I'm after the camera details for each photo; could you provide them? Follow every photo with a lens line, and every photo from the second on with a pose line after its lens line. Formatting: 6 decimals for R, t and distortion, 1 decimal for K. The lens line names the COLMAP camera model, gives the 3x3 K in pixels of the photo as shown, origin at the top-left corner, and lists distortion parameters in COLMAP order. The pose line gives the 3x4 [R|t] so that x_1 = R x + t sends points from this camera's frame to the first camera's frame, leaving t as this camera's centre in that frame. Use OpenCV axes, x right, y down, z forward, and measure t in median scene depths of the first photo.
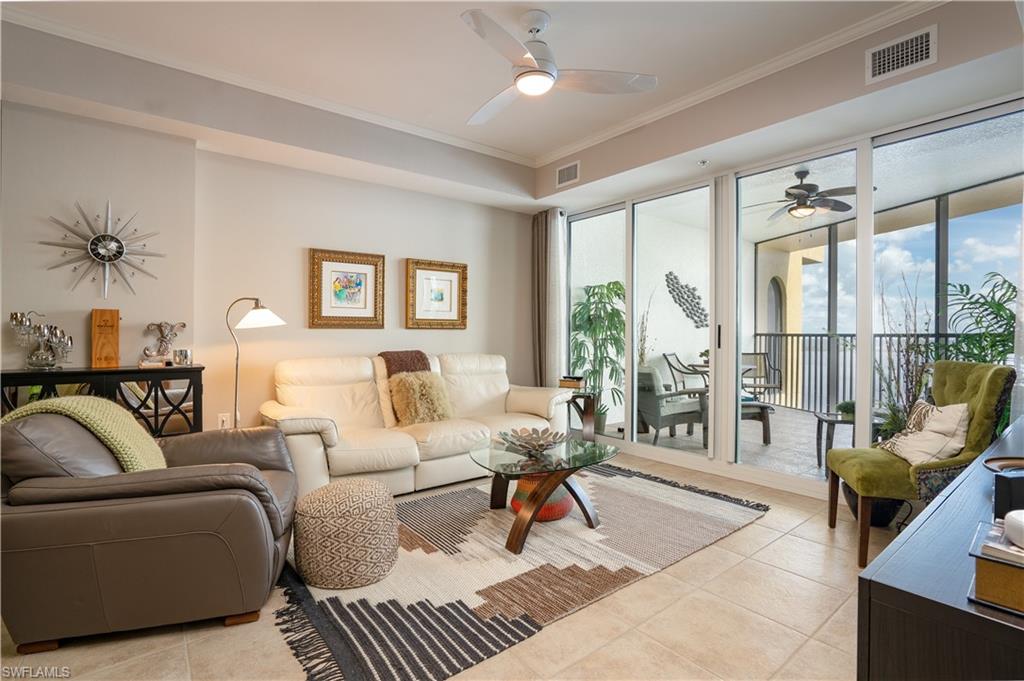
lens RADIAL K [[477.8, 0, 503.8], [0, 477.8, 340.3], [0, 0, 1]] dist [-0.045678, 0.005144]
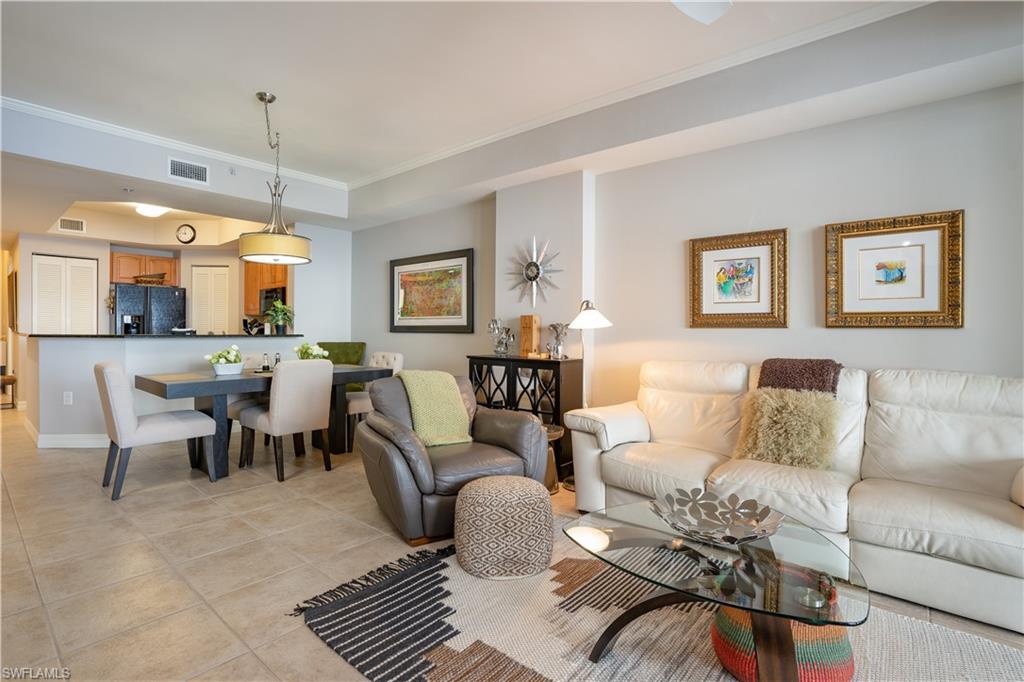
lens RADIAL K [[477.8, 0, 510.5], [0, 477.8, 347.1], [0, 0, 1]] dist [-0.045678, 0.005144]
pose [[0.221969, 0.030591, -0.974574, 0.379254], [-0.018837, 0.999456, 0.027082, -0.006515], [0.974872, 0.012347, 0.222424, 0.433831]]
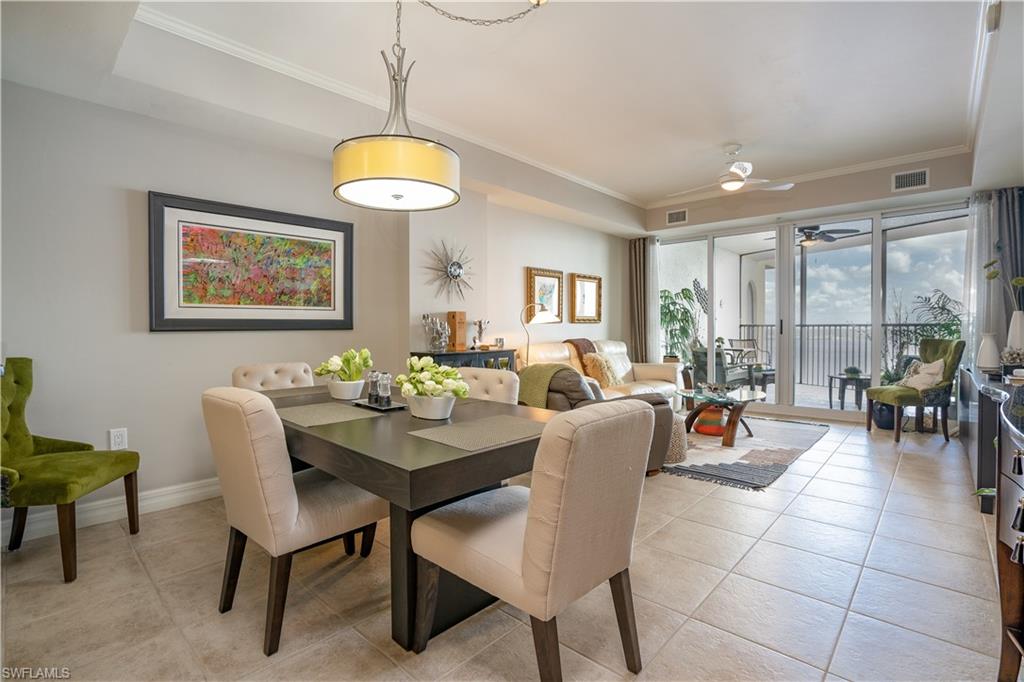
lens RADIAL K [[477.8, 0, 507.5], [0, 477.8, 337.3], [0, 0, 1]] dist [-0.045678, 0.005144]
pose [[0.987373, -0.011507, 0.157995, -0.656133], [0.010155, 0.999905, 0.009363, 0.002132], [-0.158088, -0.007640, 0.987395, -0.382689]]
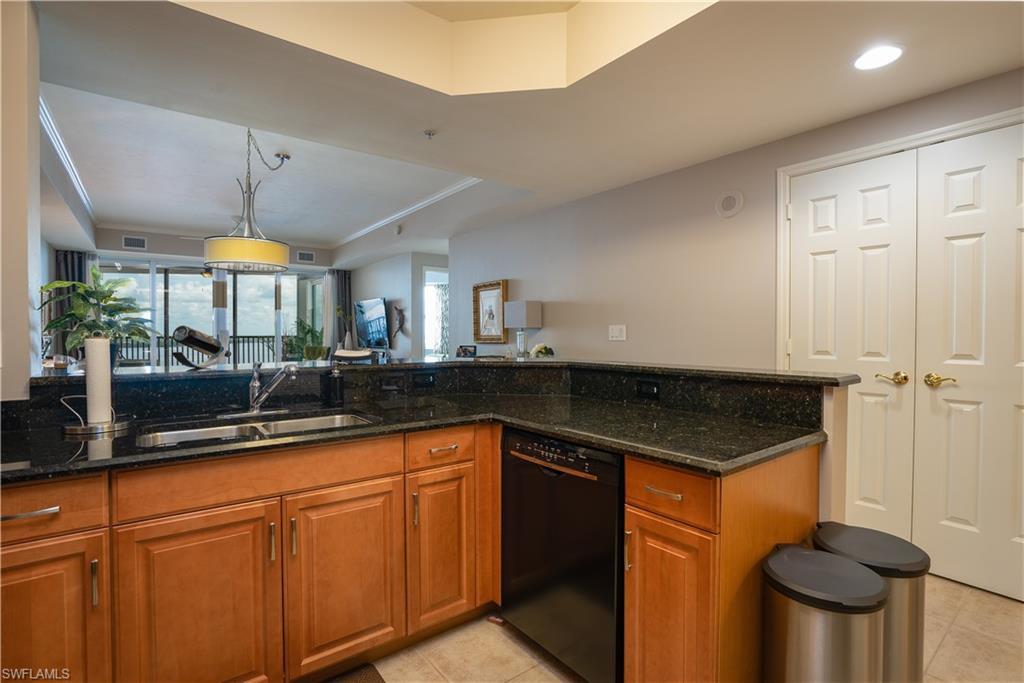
lens RADIAL K [[477.8, 0, 511.0], [0, 477.8, 336.2], [0, 0, 1]] dist [-0.045678, 0.005144]
pose [[-0.006643, -0.011426, 0.999913, -1.569487], [0.015570, 0.999812, 0.011528, -0.028191], [-0.999857, 0.015645, -0.006464, -0.292411]]
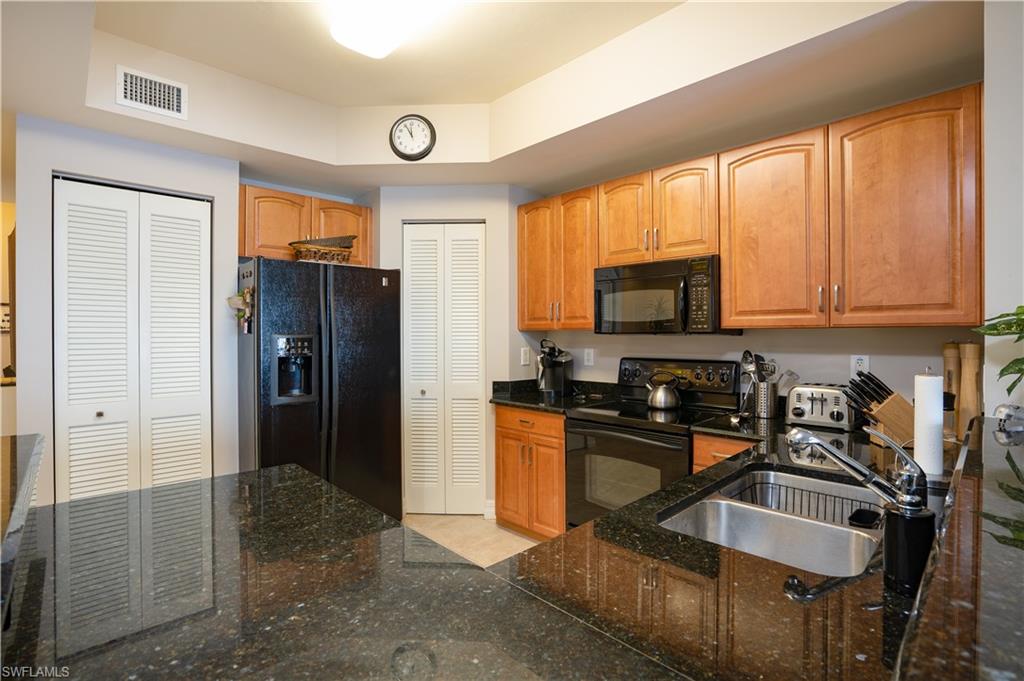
lens RADIAL K [[477.8, 0, 511.2], [0, 477.8, 336.8], [0, 0, 1]] dist [-0.045678, 0.005144]
pose [[0.125811, 0.003601, -0.992048, -0.873612], [-0.007938, 0.999965, 0.002623, -0.054858], [0.992022, 0.007545, 0.125836, -0.314753]]
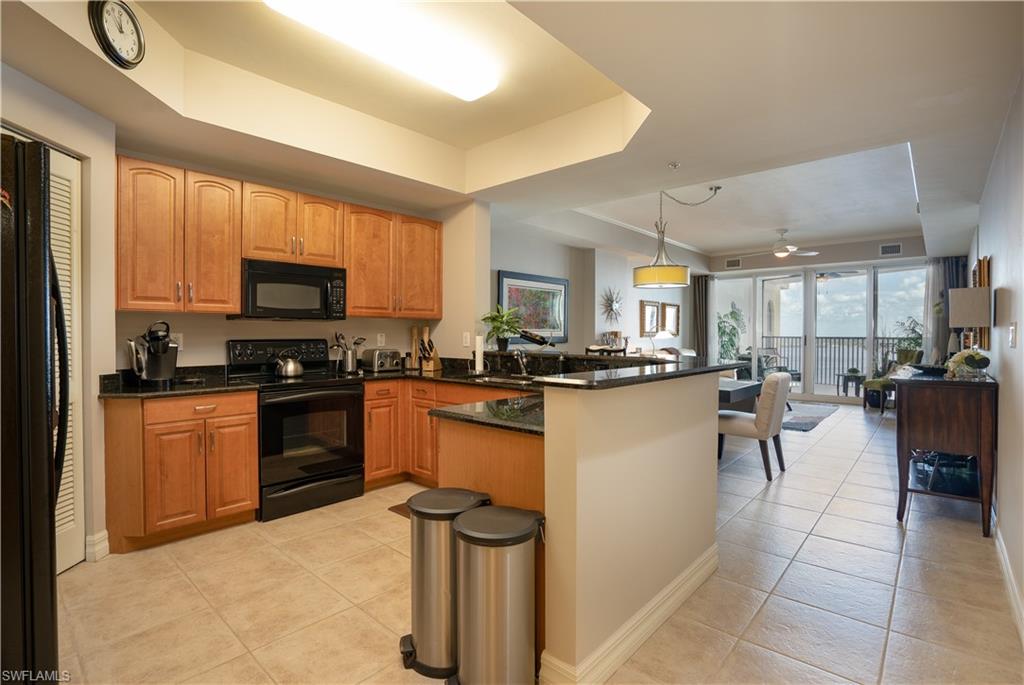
lens RADIAL K [[477.8, 0, 513.8], [0, 477.8, 339.3], [0, 0, 1]] dist [-0.045678, 0.005144]
pose [[0.984829, -0.004524, 0.173468, -1.271346], [0.004548, 0.999990, 0.000256, -0.019417], [-0.173468, 0.000537, 0.984839, -0.956625]]
